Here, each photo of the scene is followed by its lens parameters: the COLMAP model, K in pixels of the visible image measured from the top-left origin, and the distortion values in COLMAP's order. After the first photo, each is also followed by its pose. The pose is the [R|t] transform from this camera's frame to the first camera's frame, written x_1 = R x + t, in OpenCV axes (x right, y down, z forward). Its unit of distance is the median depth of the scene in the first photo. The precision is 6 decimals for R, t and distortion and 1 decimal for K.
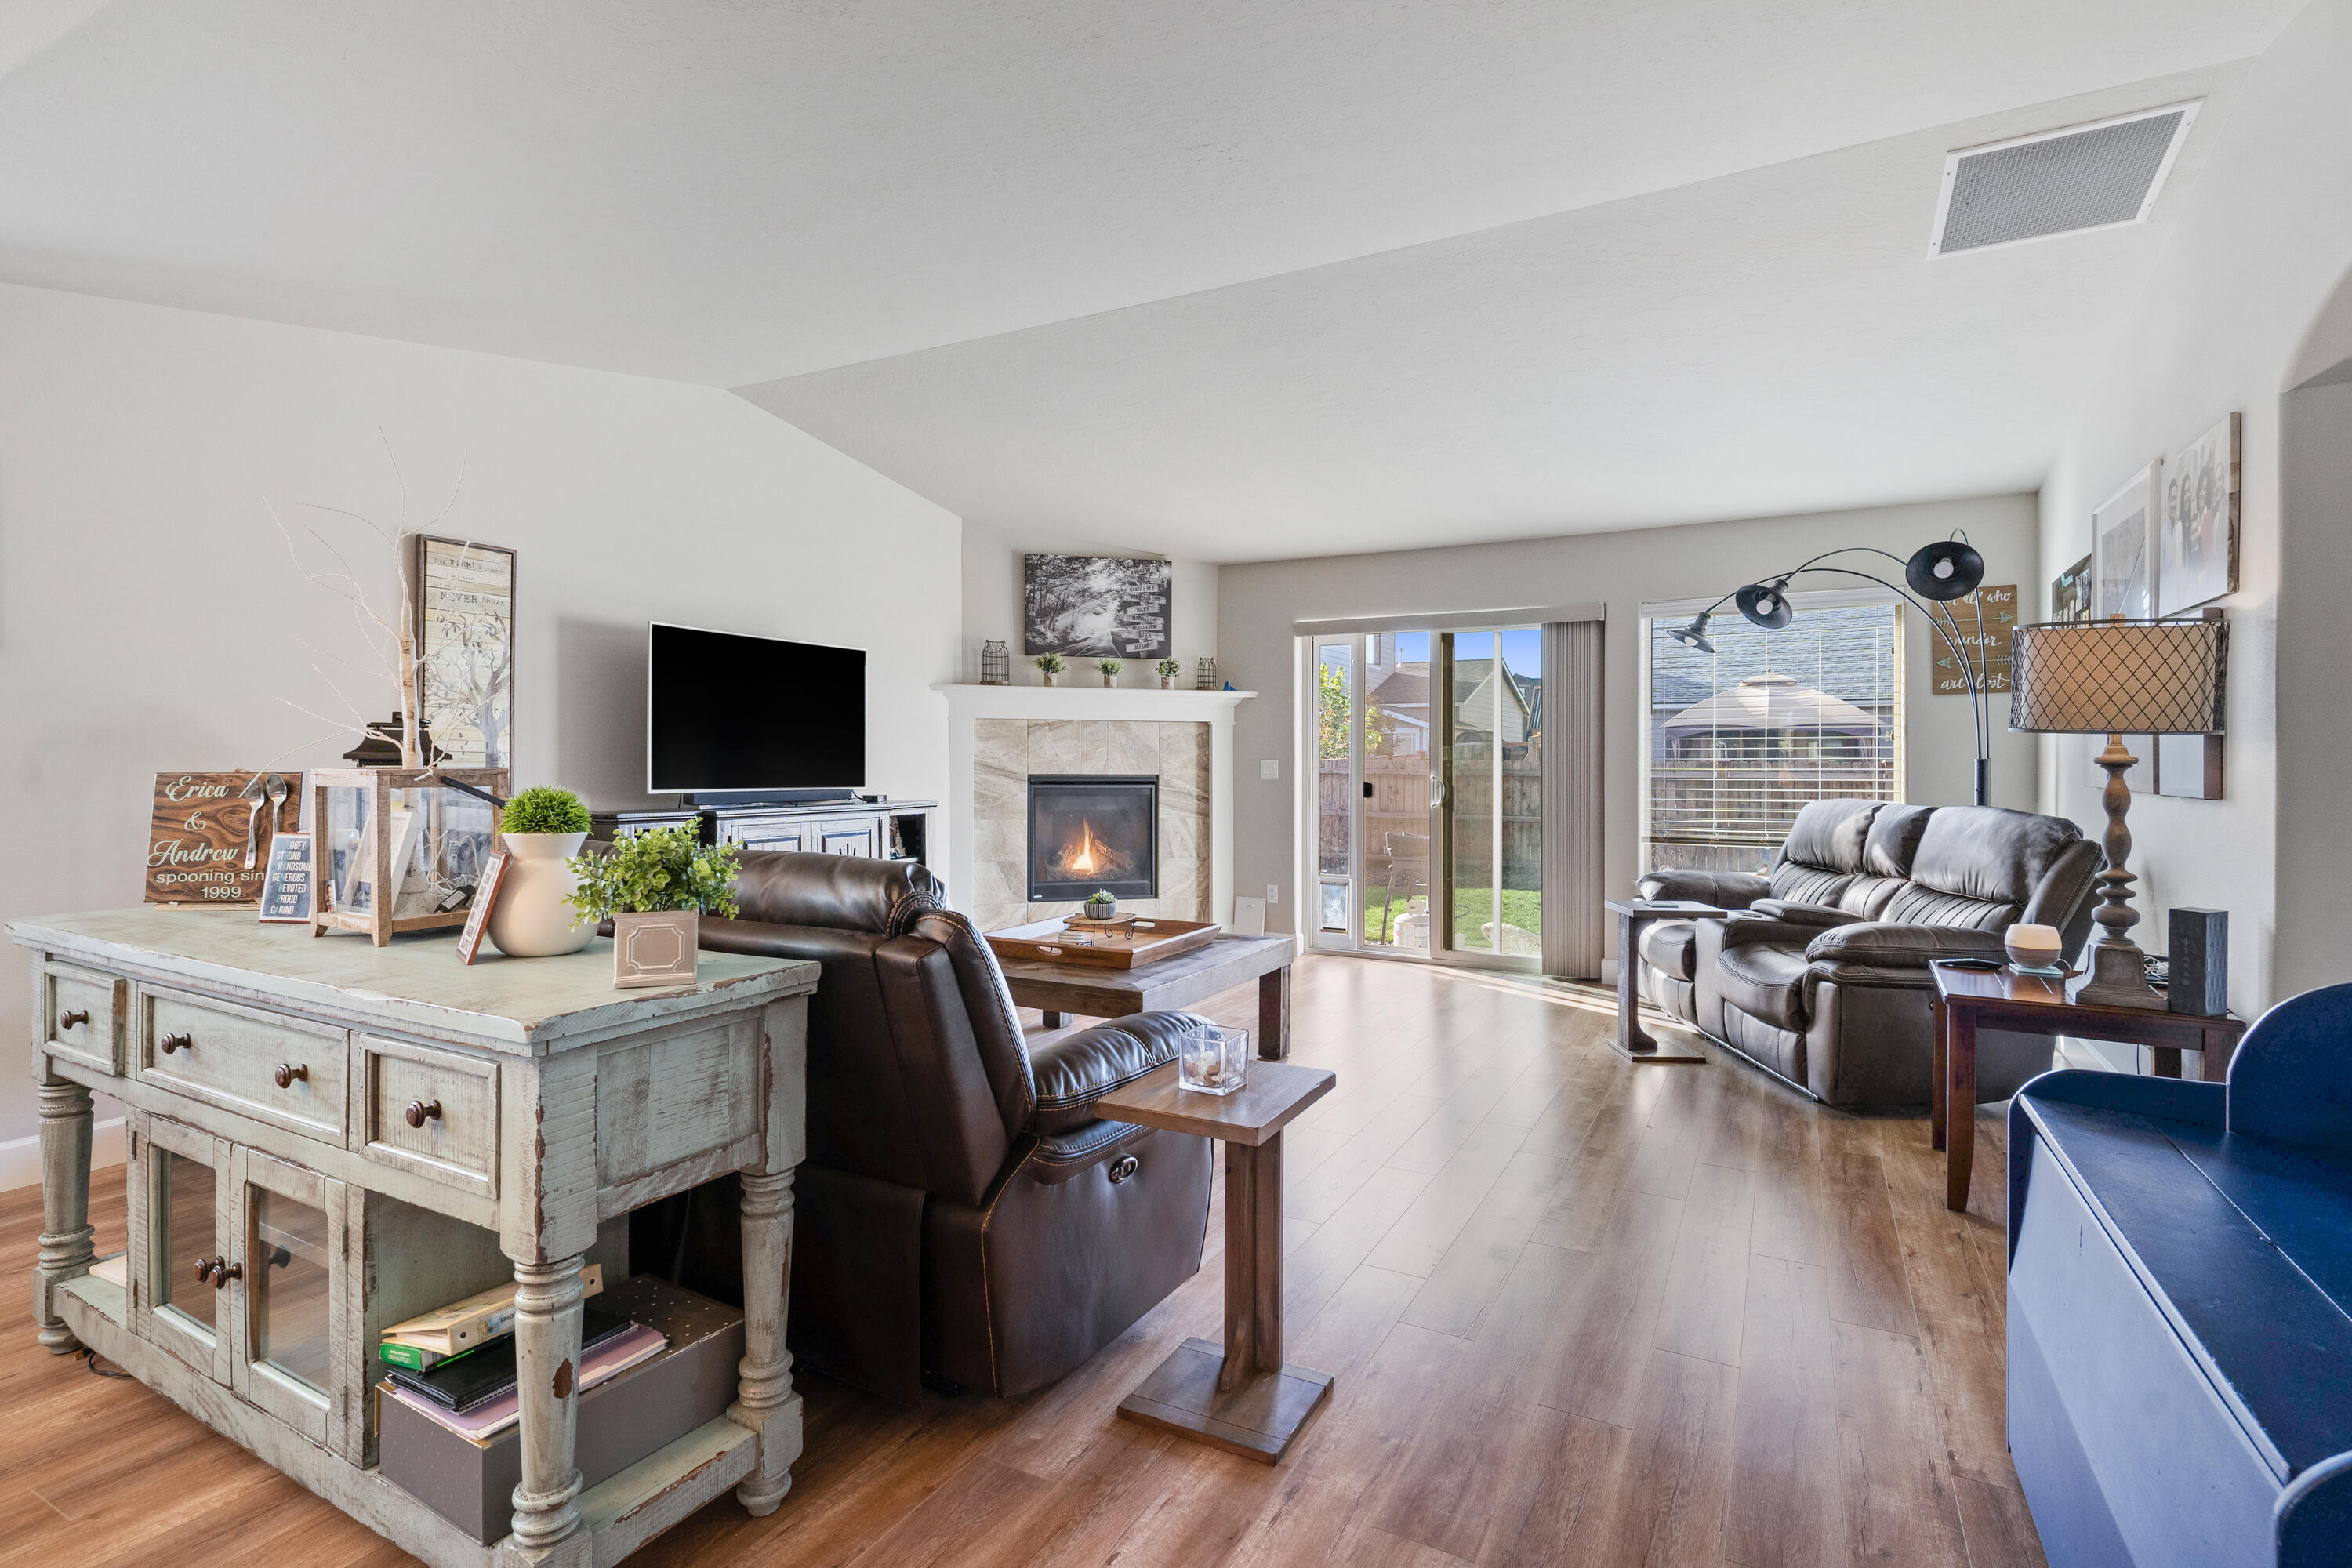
lens RADIAL K [[1138.7, 0, 1183.9], [0, 1138.7, 760.1], [0, 0, 1]] dist [0.003704, -0.001287]
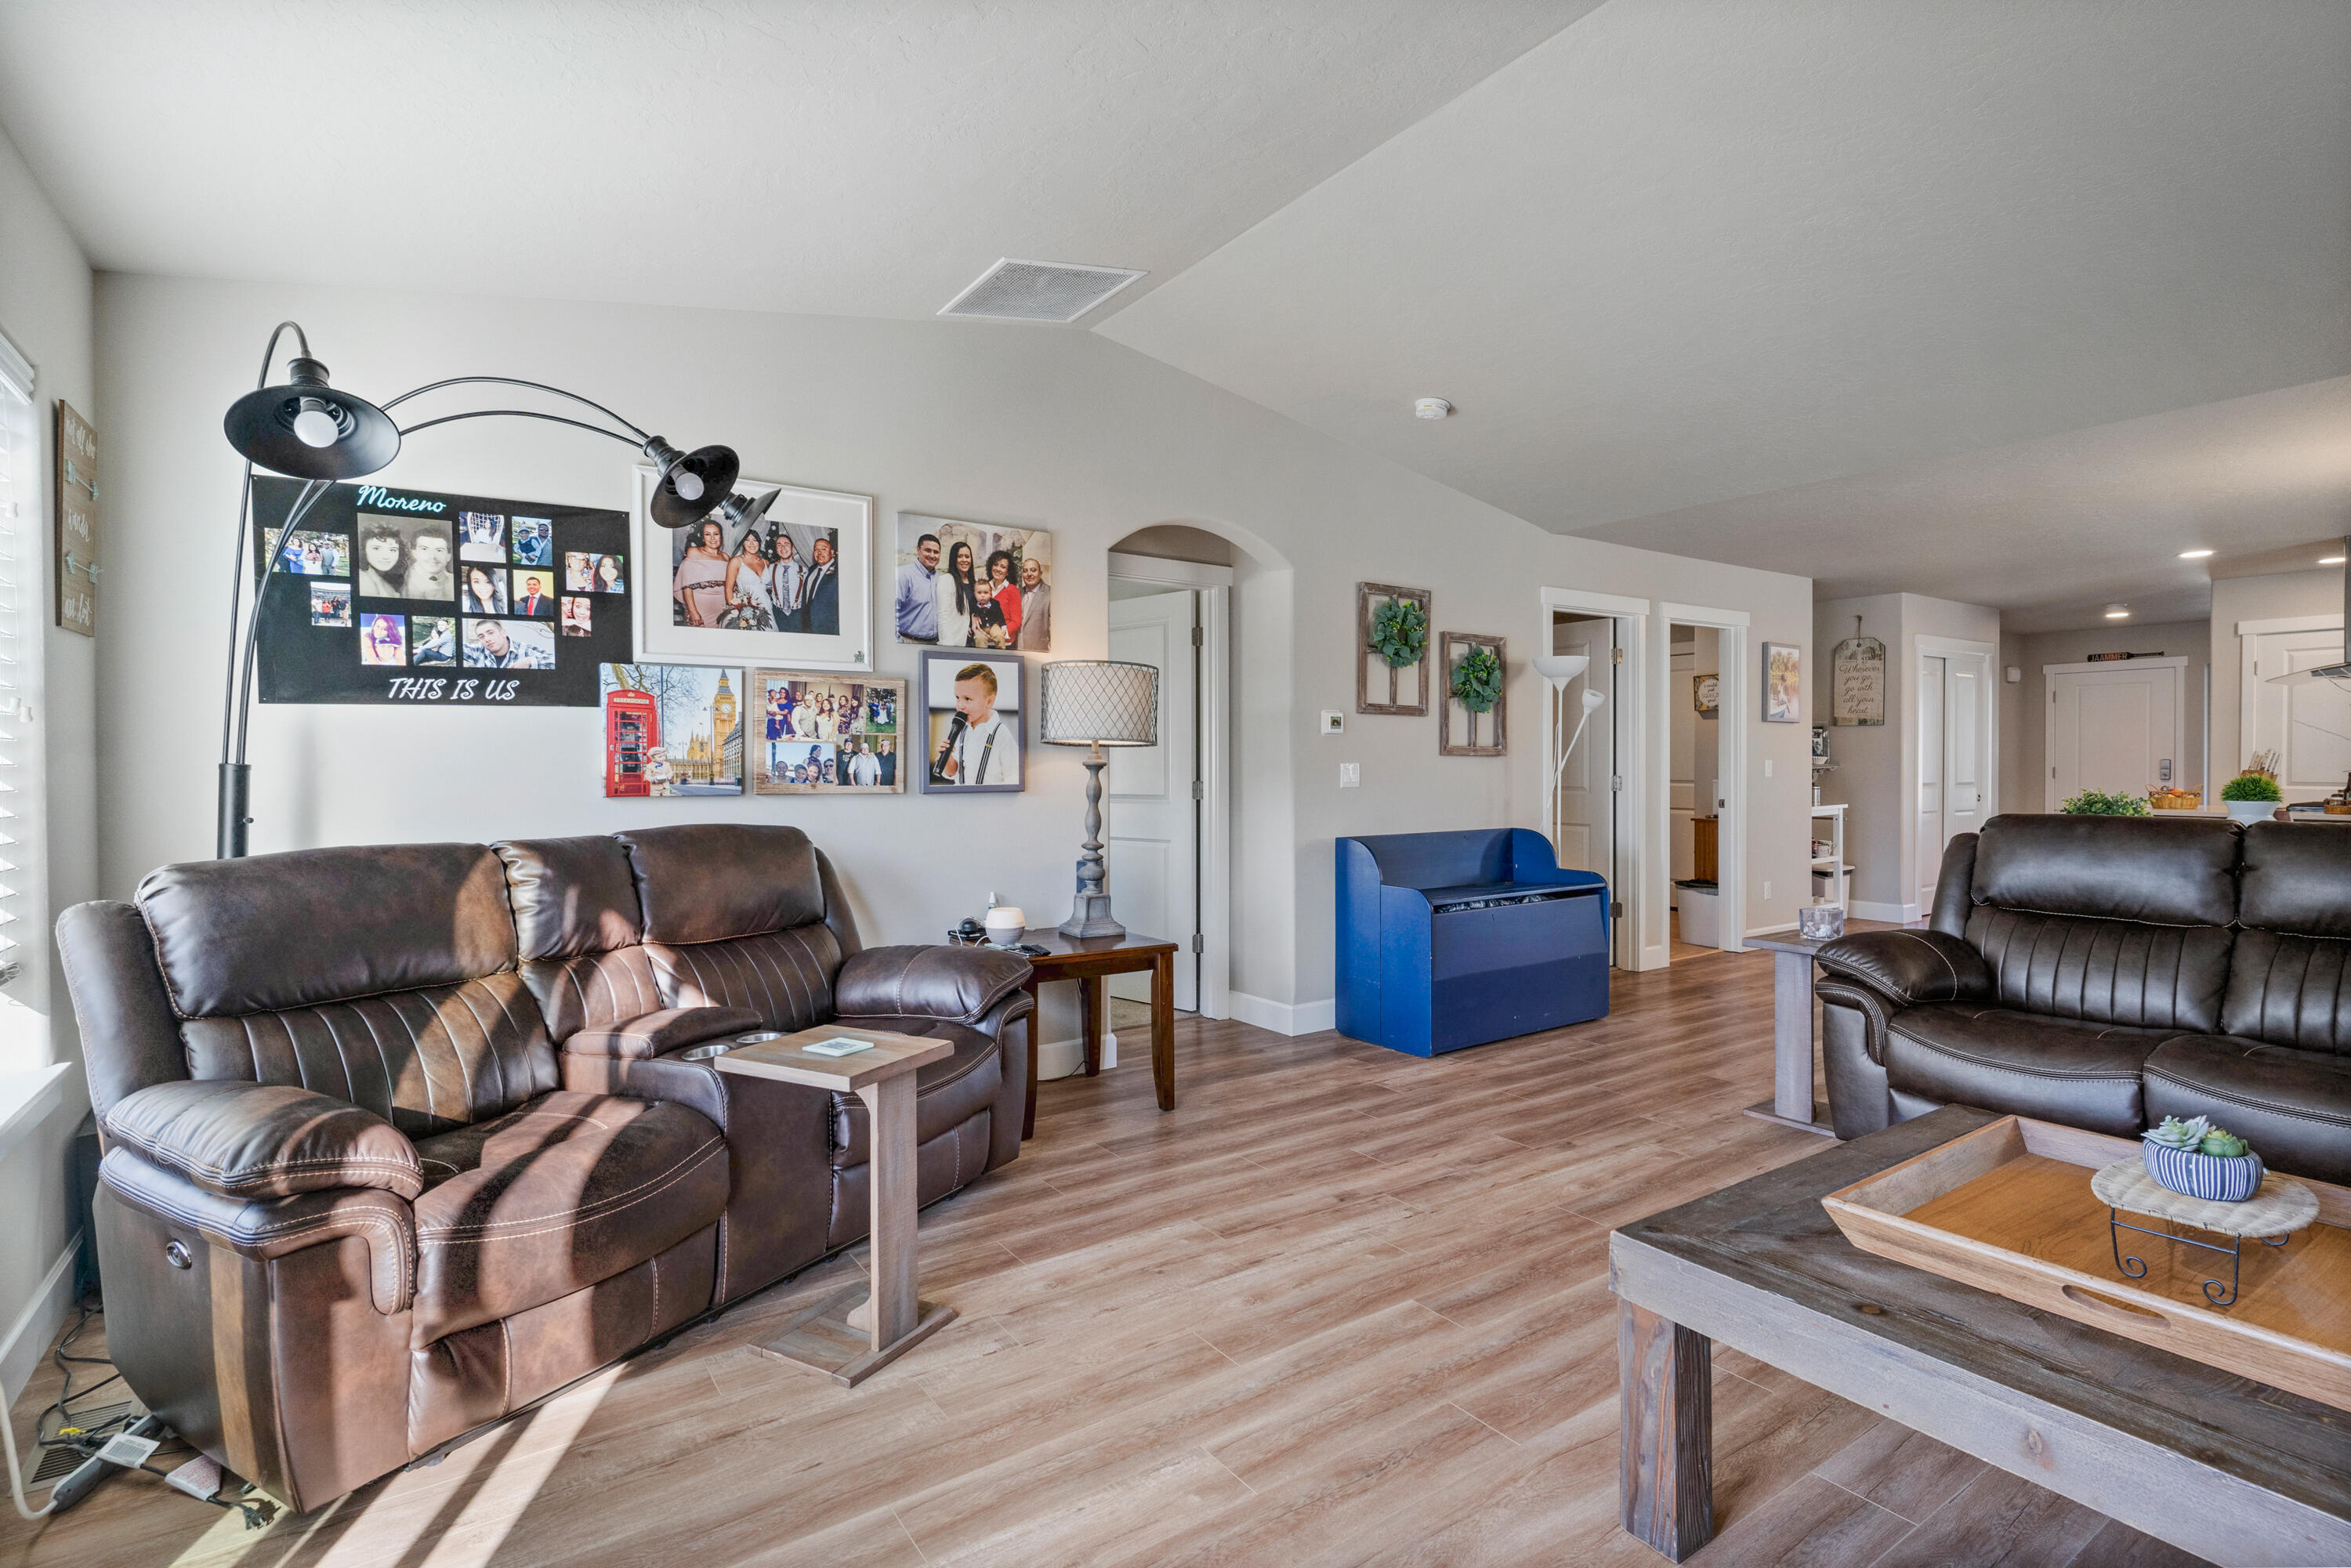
lens RADIAL K [[1138.2, 0, 1248.0], [0, 1138.2, 788.6], [0, 0, 1]] dist [0.003704, -0.001287]
pose [[-0.906827, -0.005252, 0.421471, 0.027048], [0.003653, 0.999787, 0.020318, 0.001567], [-0.421488, 0.019964, -0.906614, 1.029694]]
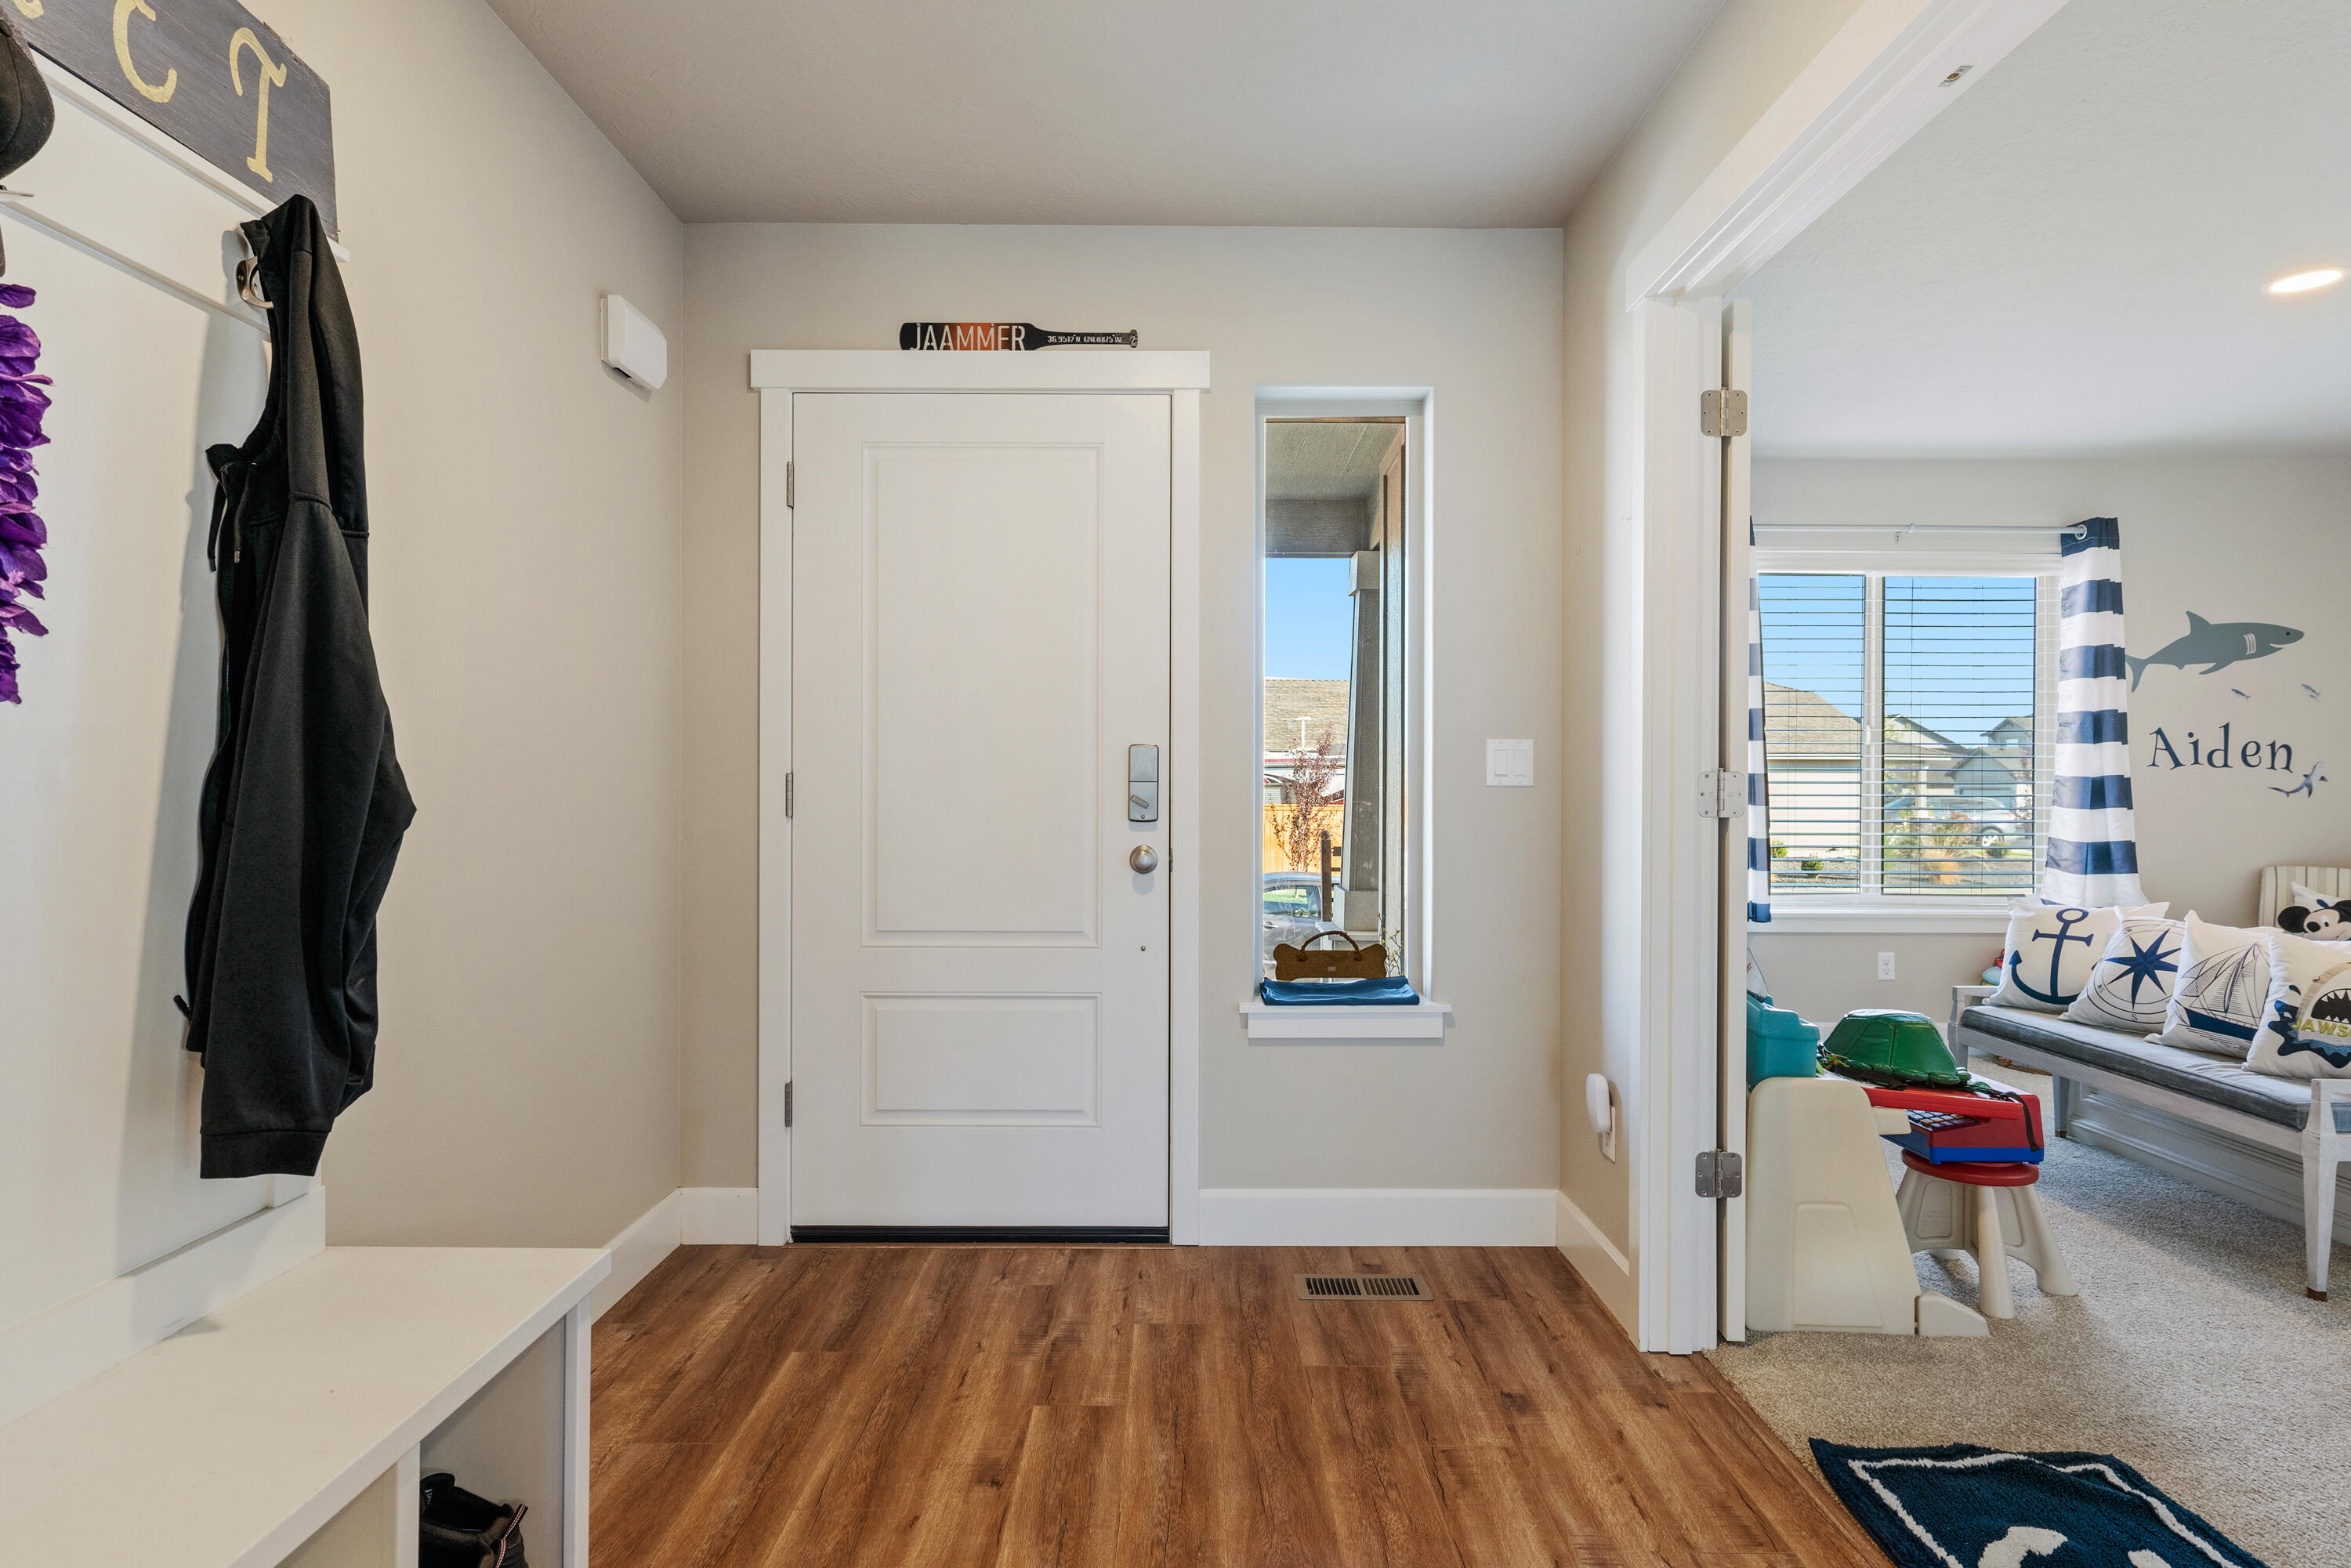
lens RADIAL K [[1254.3, 0, 1188.8], [0, 1254.3, 787.1], [0, 0, 1]] dist [-0.014128, 0.000217]
pose [[-0.878409, -0.005772, -0.477874, -0.280245], [-0.007375, 0.999972, 0.001478, 0.013961], [0.477852, 0.004823, -0.878427, -0.685712]]
